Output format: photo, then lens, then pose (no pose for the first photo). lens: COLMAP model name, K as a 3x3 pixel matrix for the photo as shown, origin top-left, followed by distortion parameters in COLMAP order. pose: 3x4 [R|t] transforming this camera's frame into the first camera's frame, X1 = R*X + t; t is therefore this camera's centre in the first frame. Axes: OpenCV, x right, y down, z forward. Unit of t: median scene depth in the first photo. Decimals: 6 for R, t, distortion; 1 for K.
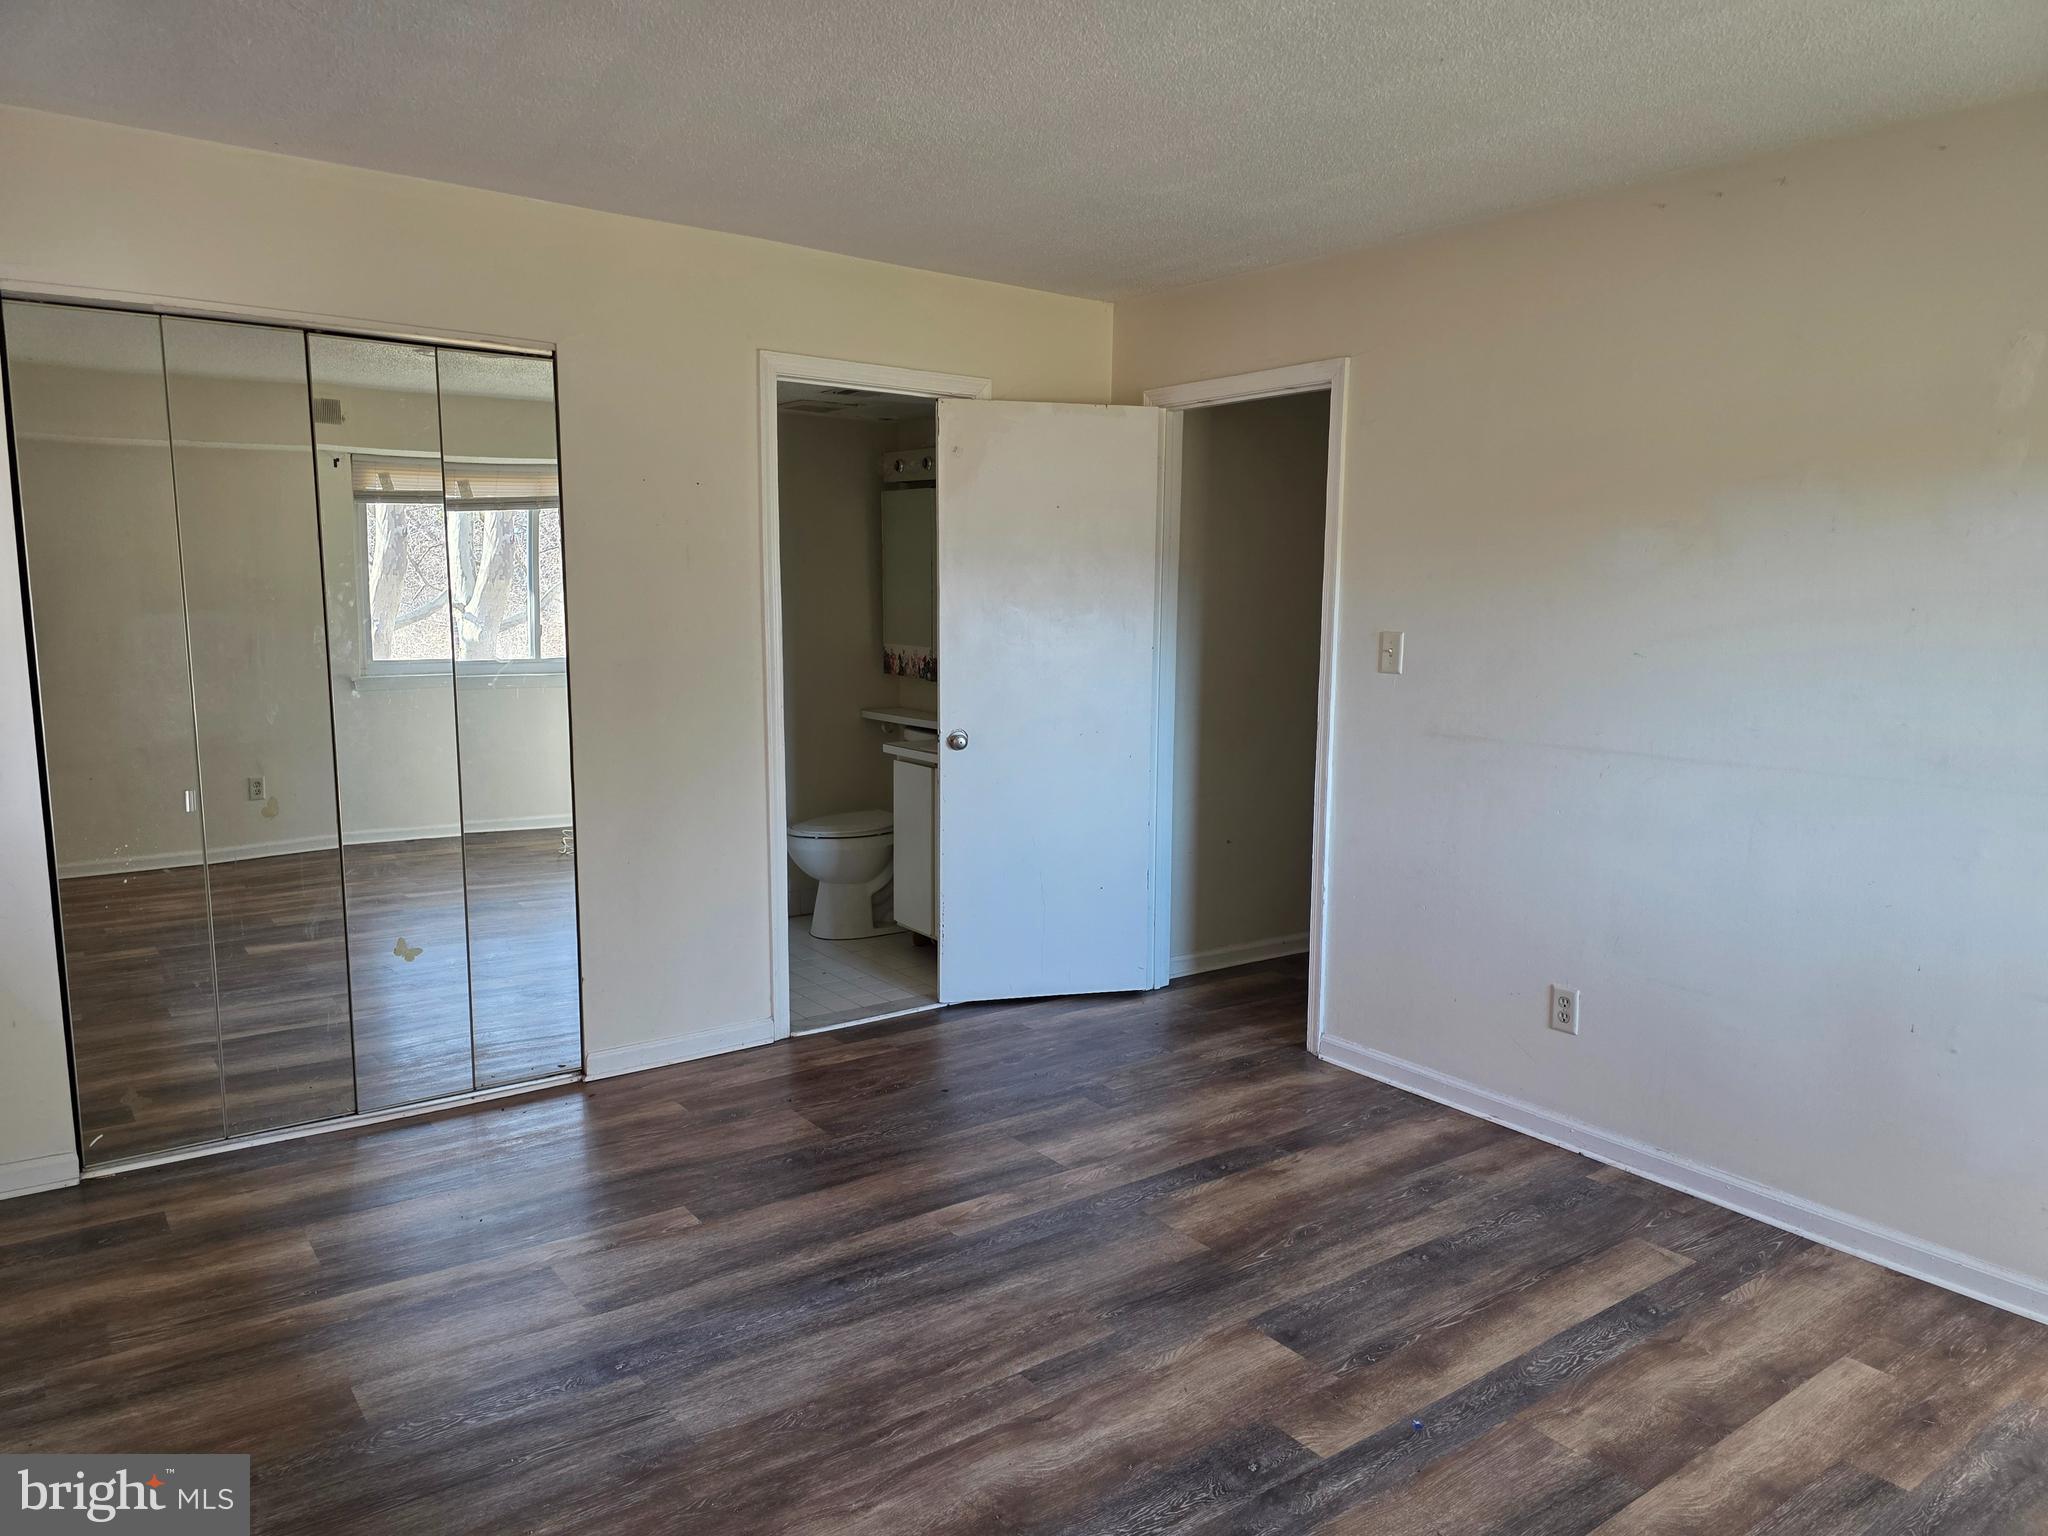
lens RADIAL K [[1383.1, 0, 1021.4], [0, 1383.1, 772.6], [0, 0, 1]] dist [0.065509, -0.055485]
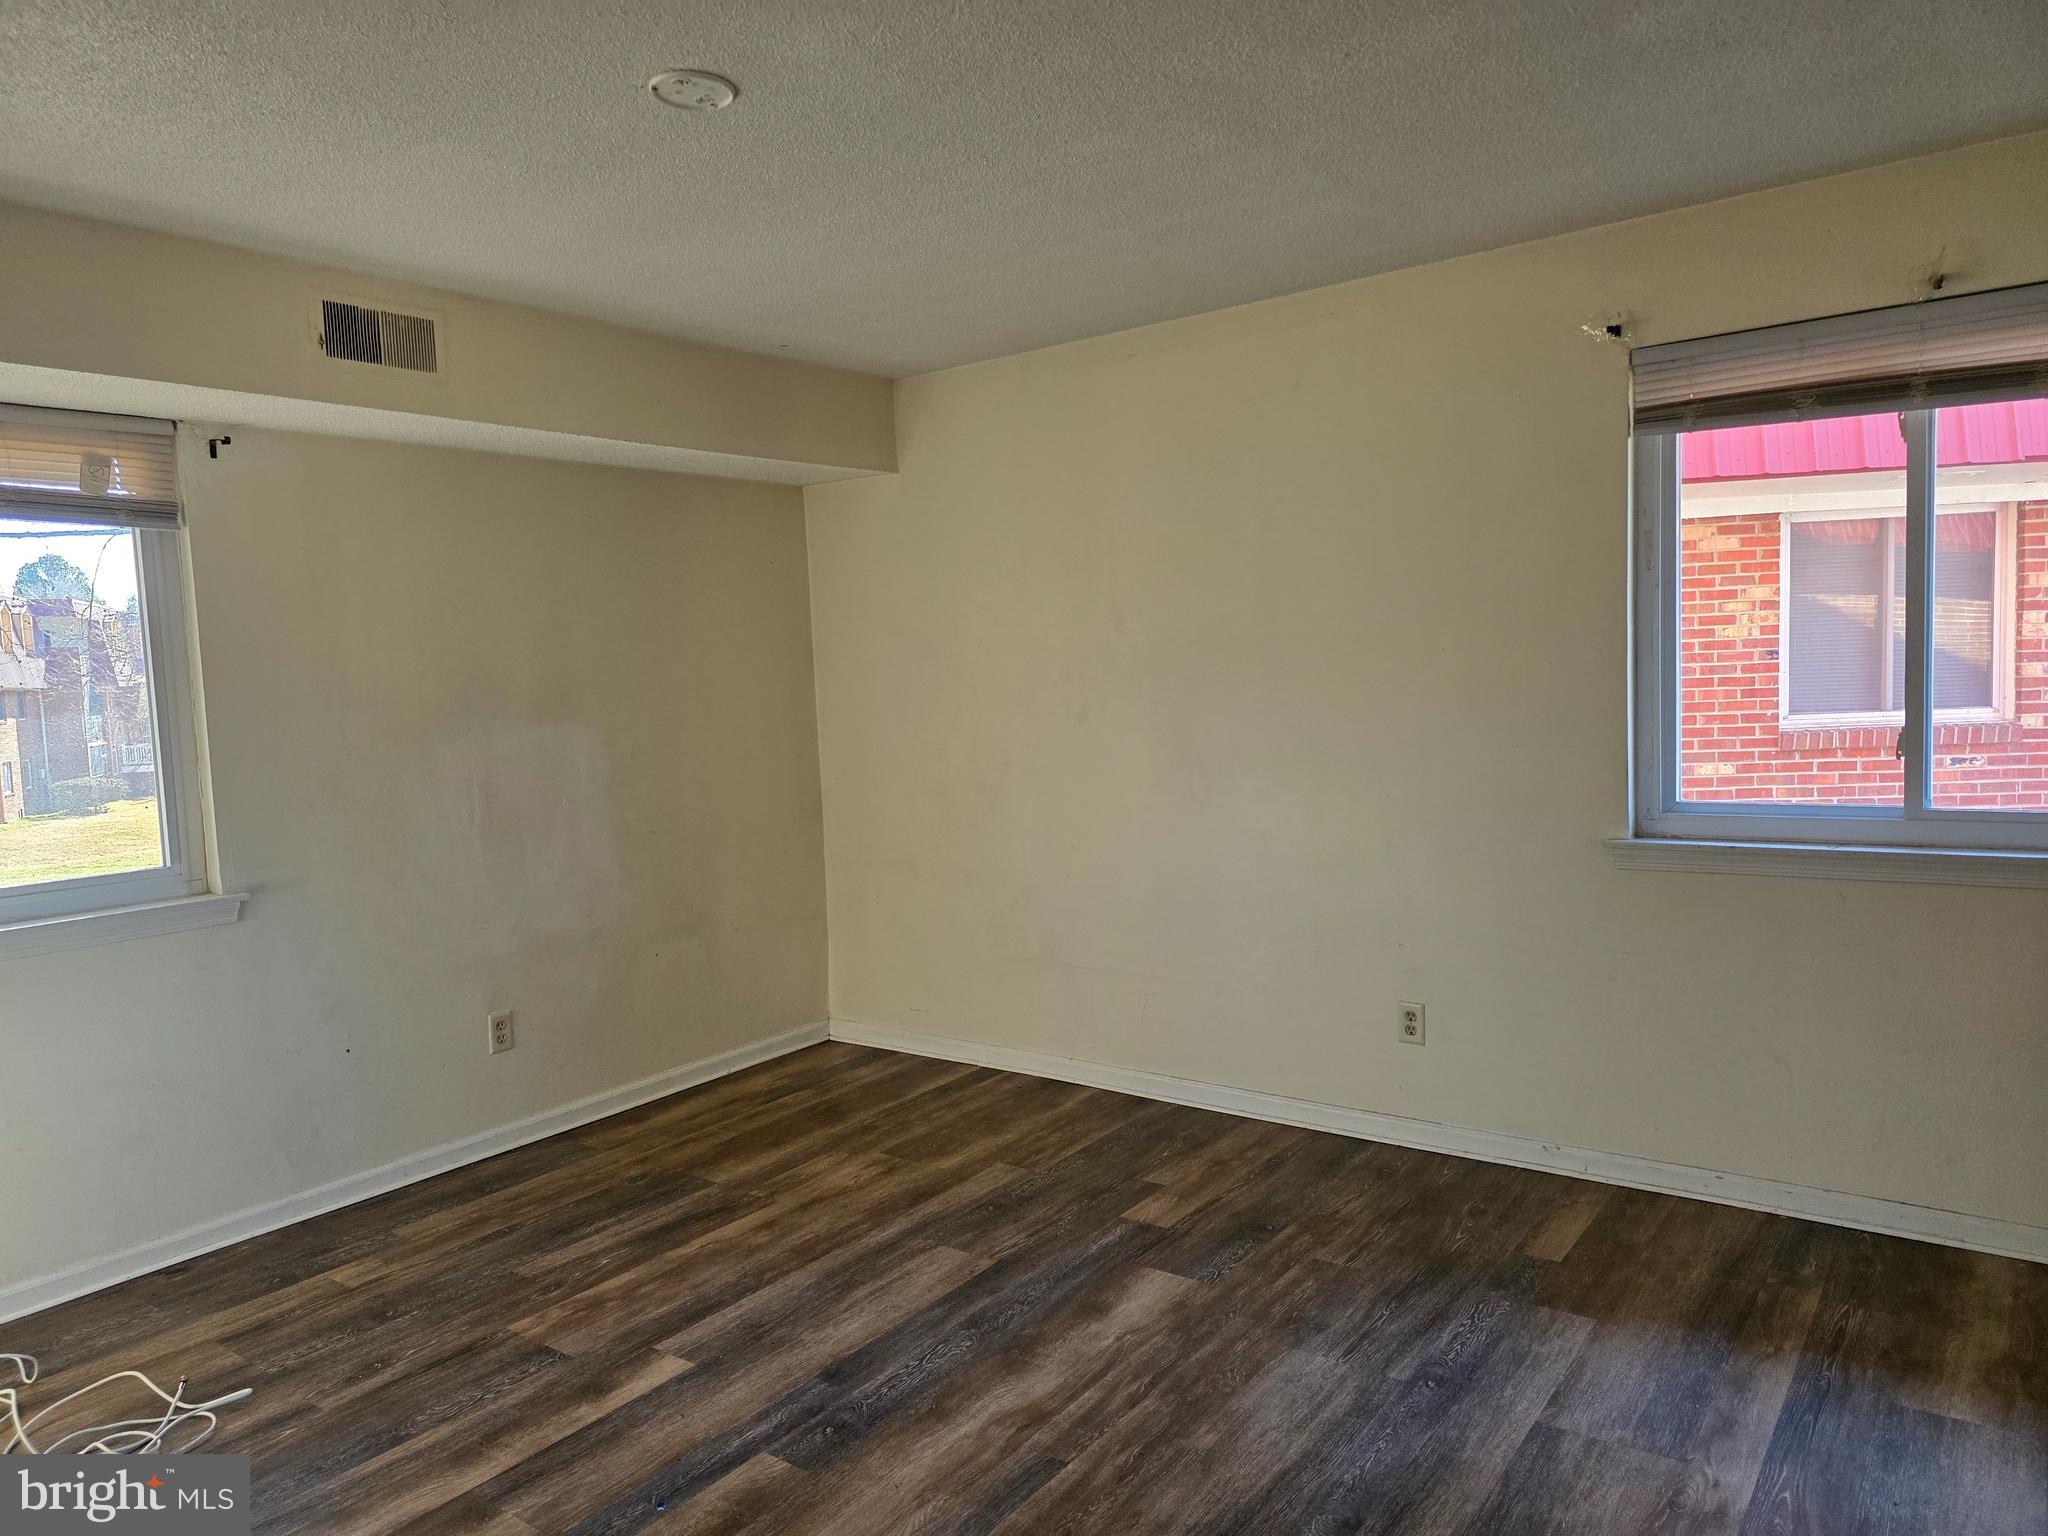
lens RADIAL K [[1383.1, 0, 1026.8], [0, 1383.1, 768.4], [0, 0, 1]] dist [0.065509, -0.055485]
pose [[-0.958284, 0.047121, -0.281905, 0.289844], [-0.009205, 0.980716, 0.195220, -0.239271], [0.285668, 0.189671, -0.939372, 1.902409]]
